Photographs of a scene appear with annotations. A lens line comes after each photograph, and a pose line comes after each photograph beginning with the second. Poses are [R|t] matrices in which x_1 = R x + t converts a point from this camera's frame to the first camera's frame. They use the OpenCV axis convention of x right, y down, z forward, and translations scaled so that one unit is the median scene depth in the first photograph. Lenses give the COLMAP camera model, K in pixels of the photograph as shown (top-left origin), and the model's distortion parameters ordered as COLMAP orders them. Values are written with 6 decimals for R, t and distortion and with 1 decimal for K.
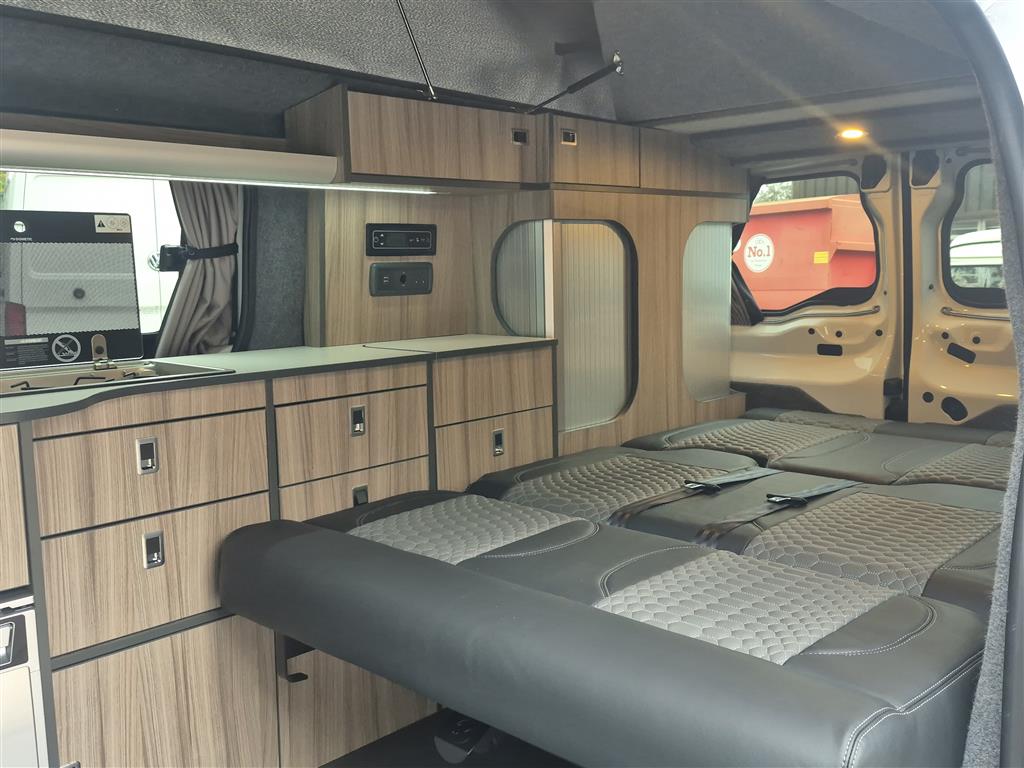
lens RADIAL K [[944.4, 0, 512.0], [0, 944.4, 384.0], [0, 0, 1]] dist [0.161651, -0.303230]
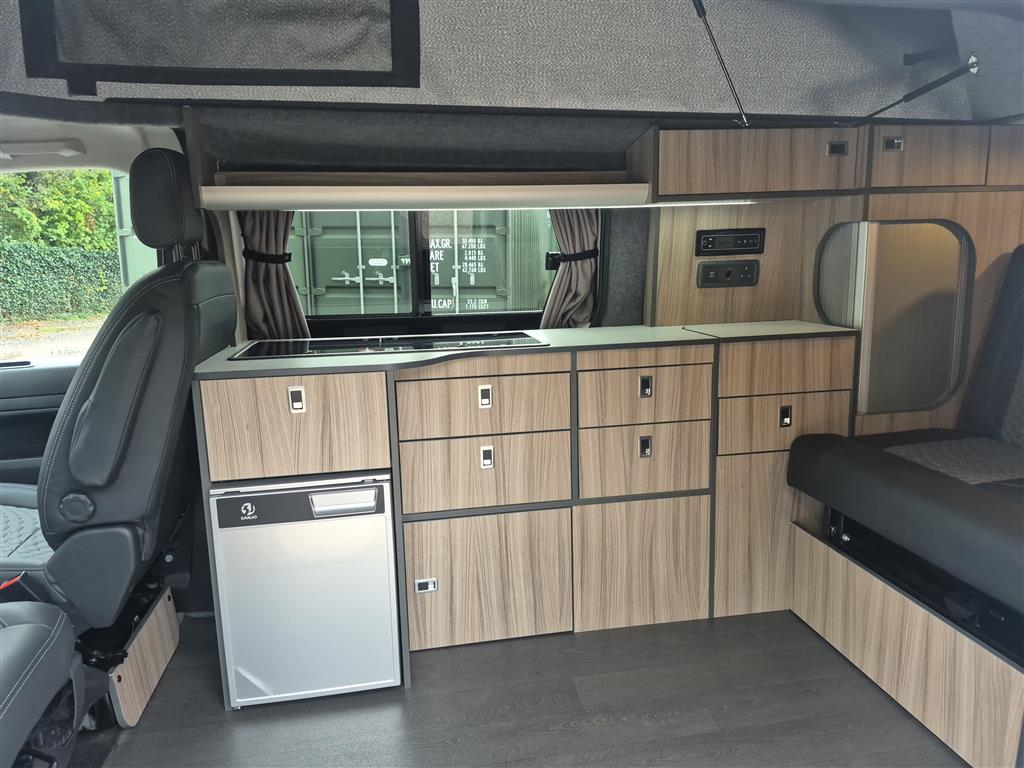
lens RADIAL K [[703.4, 0, 512.0], [0, 703.4, 384.0], [0, 0, 1]] dist [0.083813, -0.092521]
pose [[0.806744, 0.106658, -0.581195, 0.232552], [-0.064427, 0.993588, 0.092909, -0.040045], [0.587378, -0.037509, 0.808443, 0.090757]]
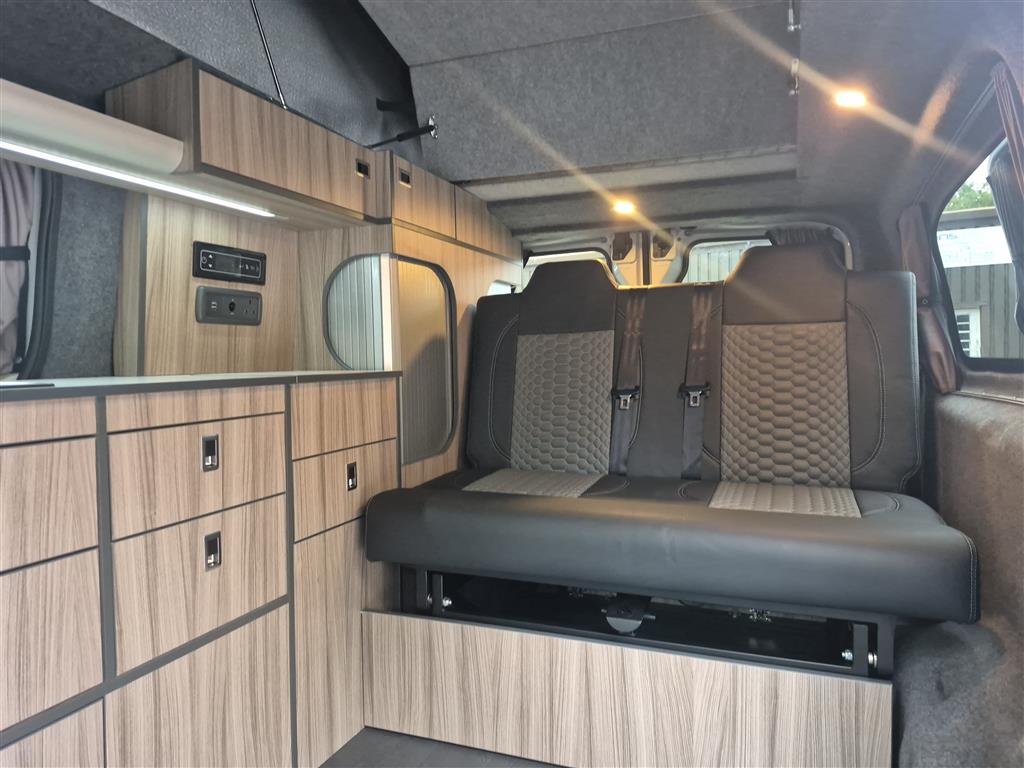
lens RADIAL K [[703.4, 0, 512.0], [0, 703.4, 384.0], [0, 0, 1]] dist [0.083813, -0.092521]
pose [[0.923388, -0.006633, 0.383810, -0.143545], [0.043107, 0.995318, -0.086509, 0.039895], [-0.381439, 0.096426, 0.919351, 0.293698]]
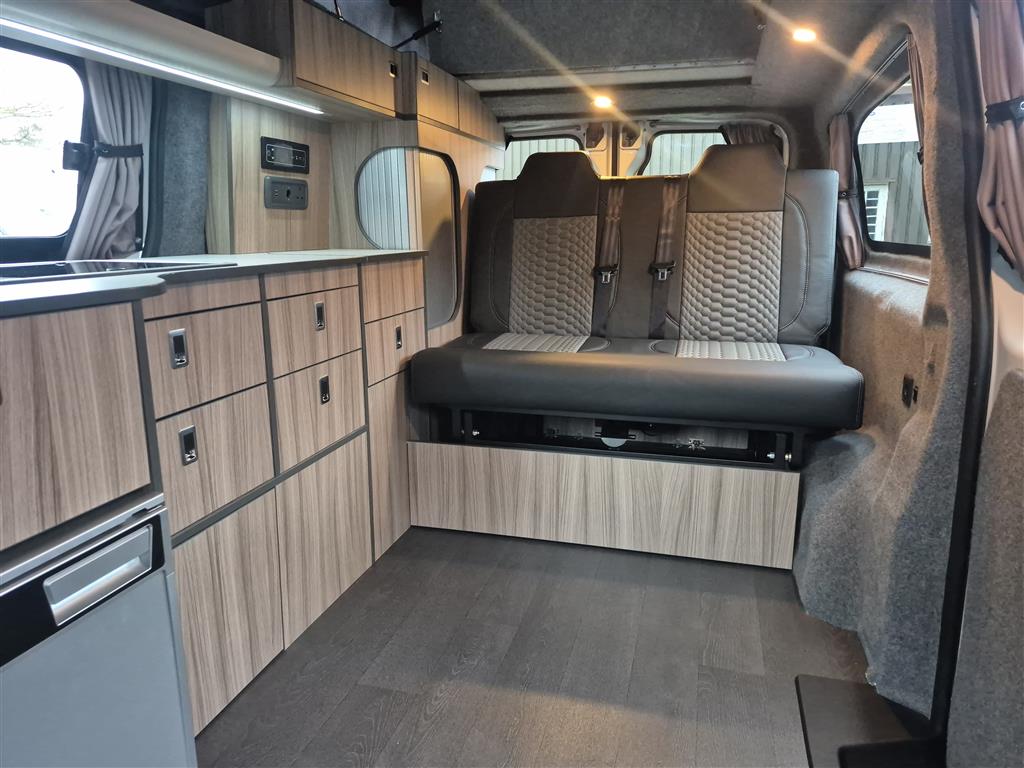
lens RADIAL K [[703.4, 0, 512.0], [0, 703.4, 384.0], [0, 0, 1]] dist [0.083813, -0.092521]
pose [[0.876859, -0.088271, 0.472575, -0.326510], [0.046925, 0.994020, 0.098601, 0.041731], [-0.478452, -0.064283, 0.875757, 0.164460]]
